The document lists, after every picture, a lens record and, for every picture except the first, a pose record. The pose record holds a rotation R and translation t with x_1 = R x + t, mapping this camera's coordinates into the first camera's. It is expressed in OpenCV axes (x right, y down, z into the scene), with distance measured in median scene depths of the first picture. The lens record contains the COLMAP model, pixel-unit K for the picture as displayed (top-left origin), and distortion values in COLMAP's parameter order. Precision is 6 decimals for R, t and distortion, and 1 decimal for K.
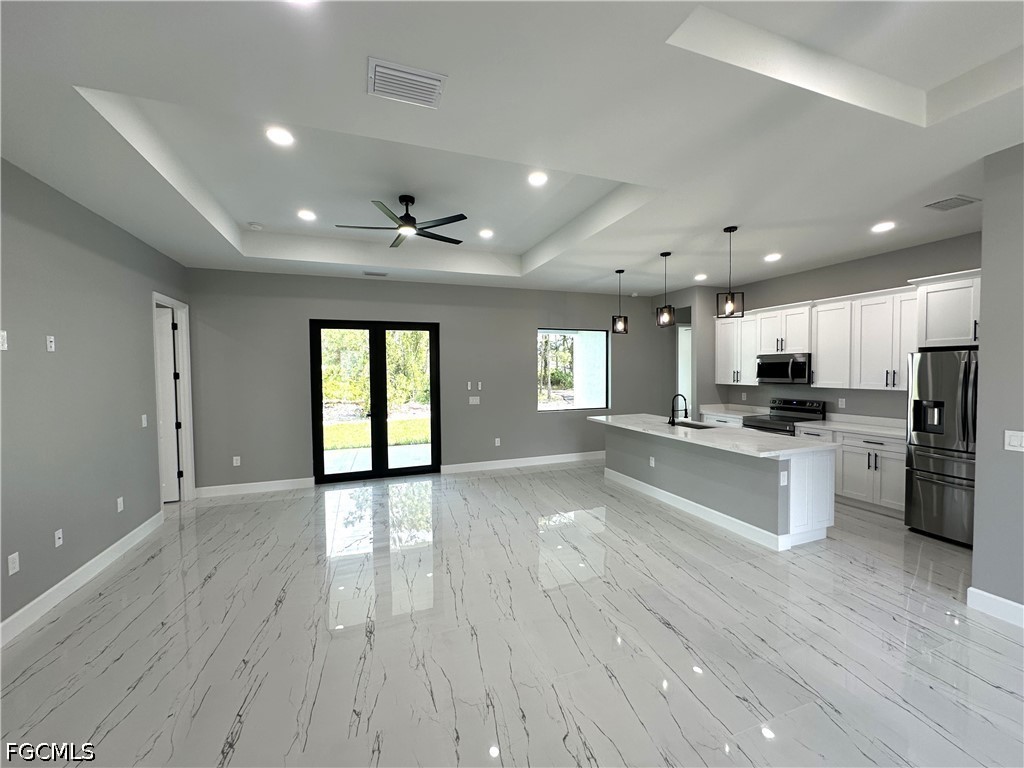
lens RADIAL K [[409.7, 0, 511.5], [0, 409.7, 384.2], [0, 0, 1]] dist [-0.004681, 0.000937]
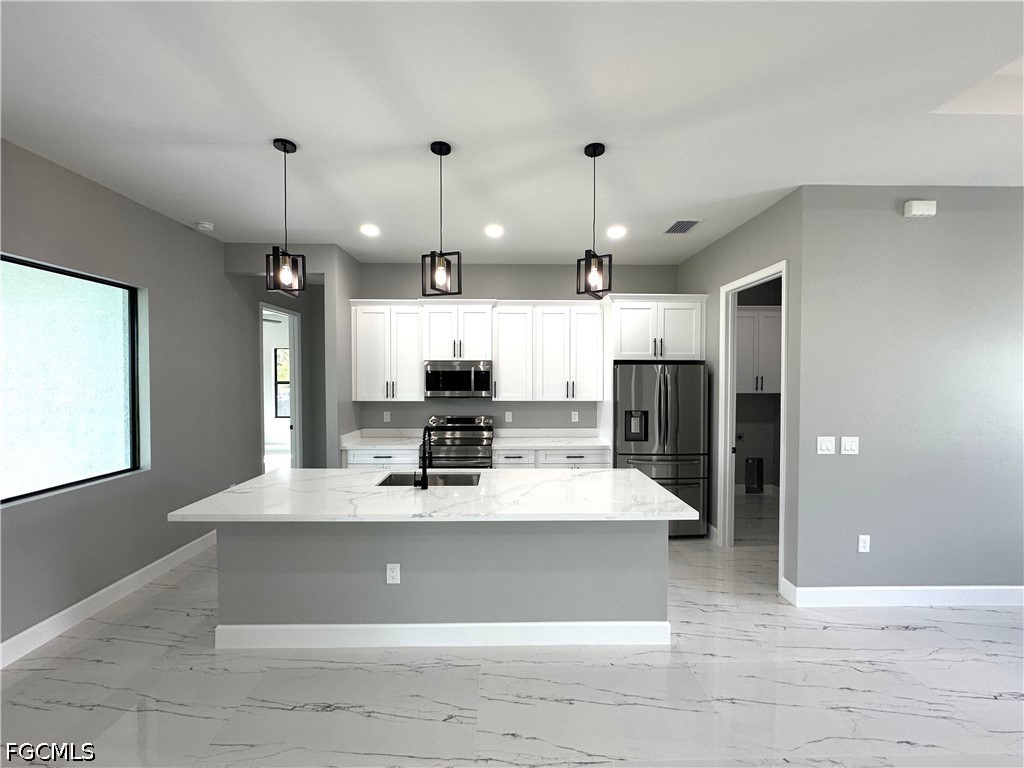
lens RADIAL K [[409.7, 0, 510.1], [0, 409.7, 383.4], [0, 0, 1]] dist [-0.004681, 0.000937]
pose [[0.327636, -0.006683, 0.944781, -0.058346], [0.028508, 0.999590, -0.002816, -0.025758], [-0.944374, 0.027856, 0.327692, 0.683210]]
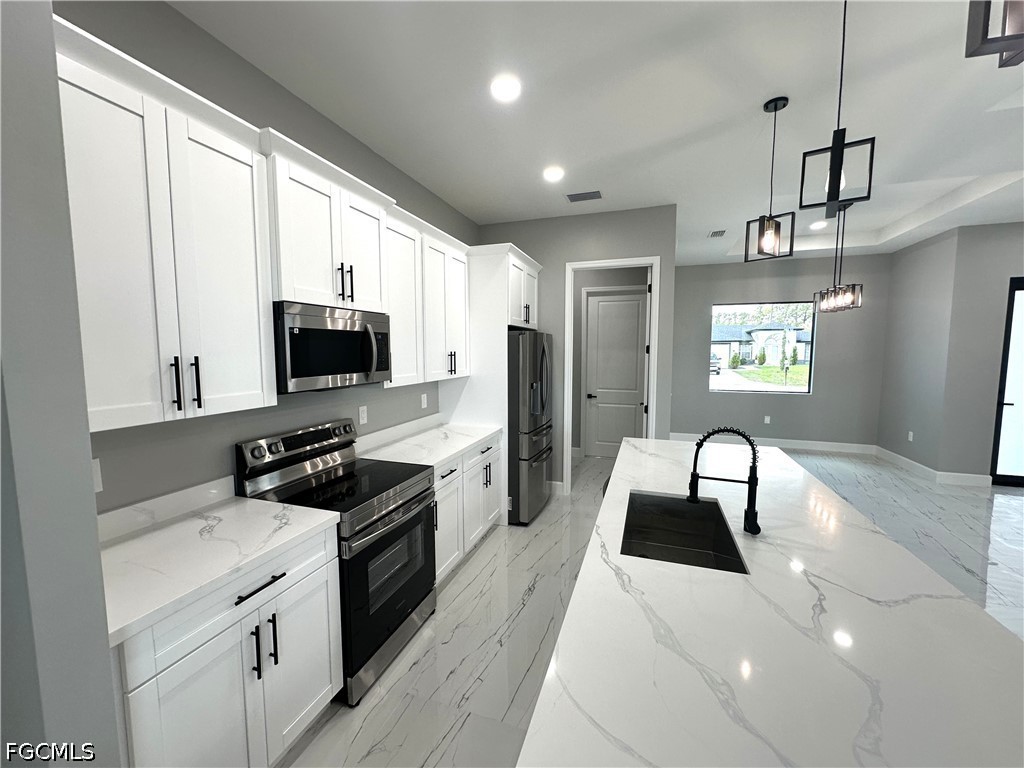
lens RADIAL K [[409.7, 0, 518.9], [0, 409.7, 379.0], [0, 0, 1]] dist [-0.004681, 0.000937]
pose [[-0.778759, -0.028805, 0.626662, 0.322156], [0.036362, 0.995193, 0.090932, -0.040091], [-0.626269, 0.093601, -0.773968, 1.258843]]
